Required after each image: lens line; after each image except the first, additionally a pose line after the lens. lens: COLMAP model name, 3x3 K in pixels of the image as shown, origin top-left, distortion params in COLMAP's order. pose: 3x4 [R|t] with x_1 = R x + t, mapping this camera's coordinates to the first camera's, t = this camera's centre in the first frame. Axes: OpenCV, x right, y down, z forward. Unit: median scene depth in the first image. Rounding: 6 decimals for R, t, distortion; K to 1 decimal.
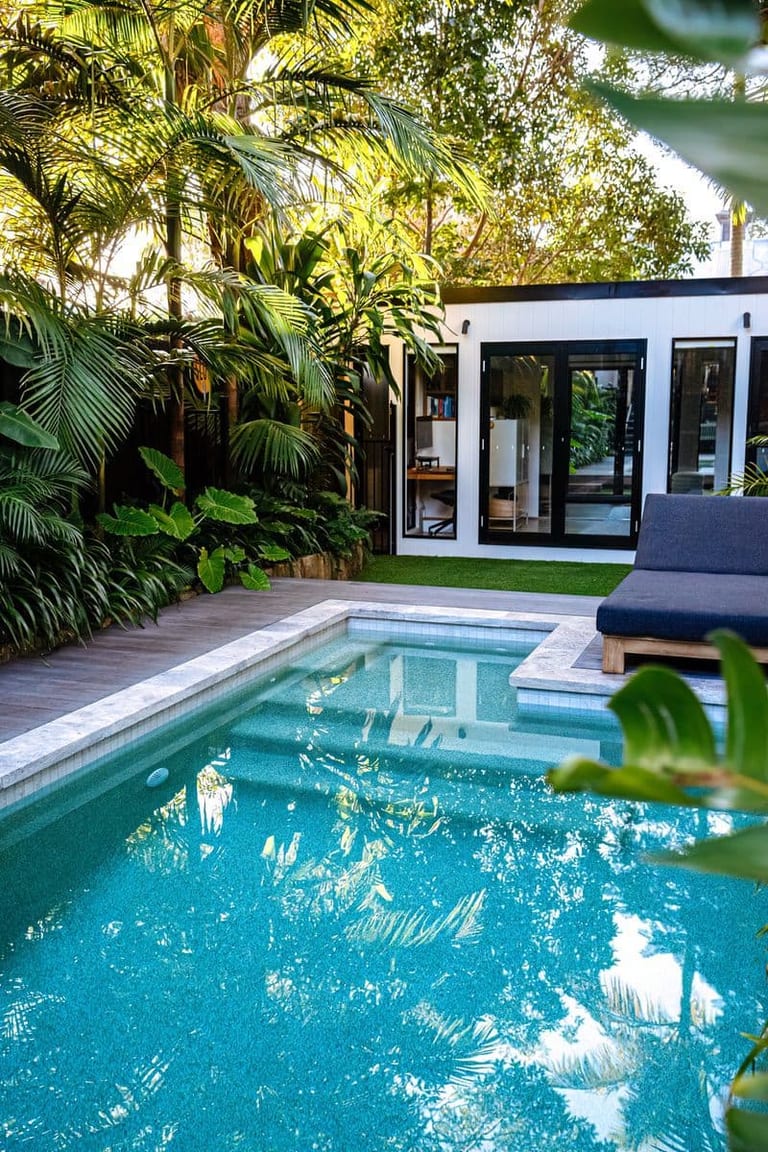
lens RADIAL K [[1080.1, 0, 385.3], [0, 1080.1, 580.3], [0, 0, 1]] dist [0.004535, 0.015855]
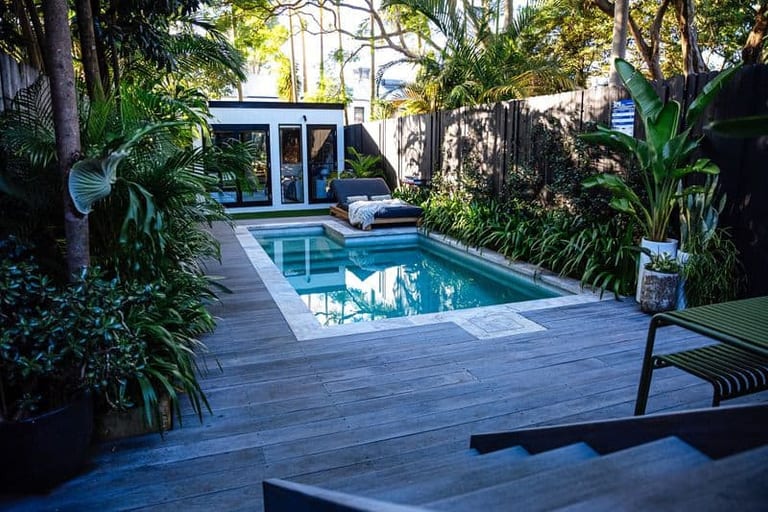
lens RADIAL K [[539.7, 0, 387.8], [0, 539.7, 255.2], [0, 0, 1]] dist [-0.112598, 0.092744]
pose [[0.746208, -0.133942, 0.652099, -0.388262], [0.108138, 0.990928, 0.079795, 0.016174], [-0.656872, 0.010973, 0.753922, -0.138467]]
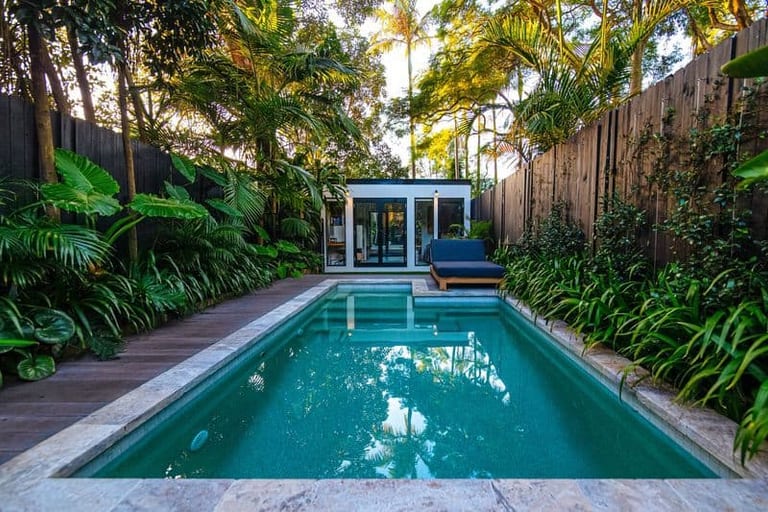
lens RADIAL K [[372.7, 0, 413.7], [0, 372.7, 267.0], [0, 0, 1]] dist [0.001914, 0.000925]
pose [[0.933931, -0.028618, 0.356305, -0.116972], [0.055110, 0.996400, -0.064424, 0.037897], [-0.353178, 0.079804, 0.932146, 0.019948]]
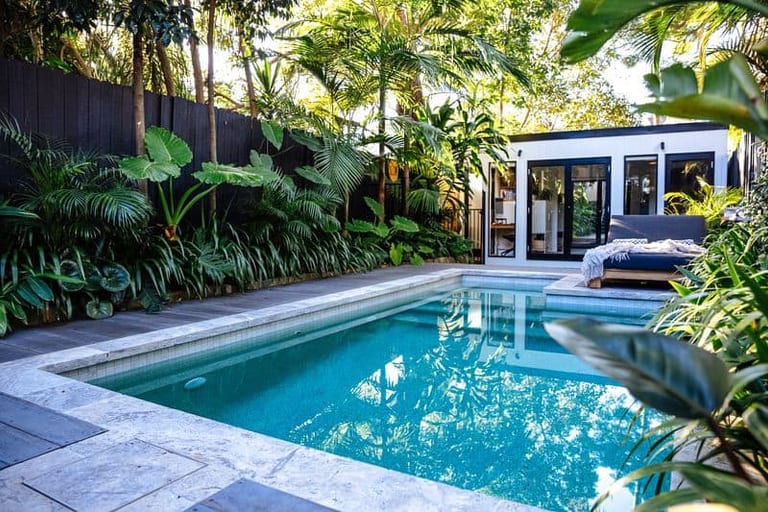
lens RADIAL K [[542.3, 0, 385.1], [0, 542.3, 255.7], [0, 0, 1]] dist [-0.102420, 0.077307]
pose [[0.985615, 0.010095, -0.168705, -0.003402], [-0.026535, 0.995078, -0.095478, 0.060153], [0.166911, 0.098581, 0.981031, -0.021118]]
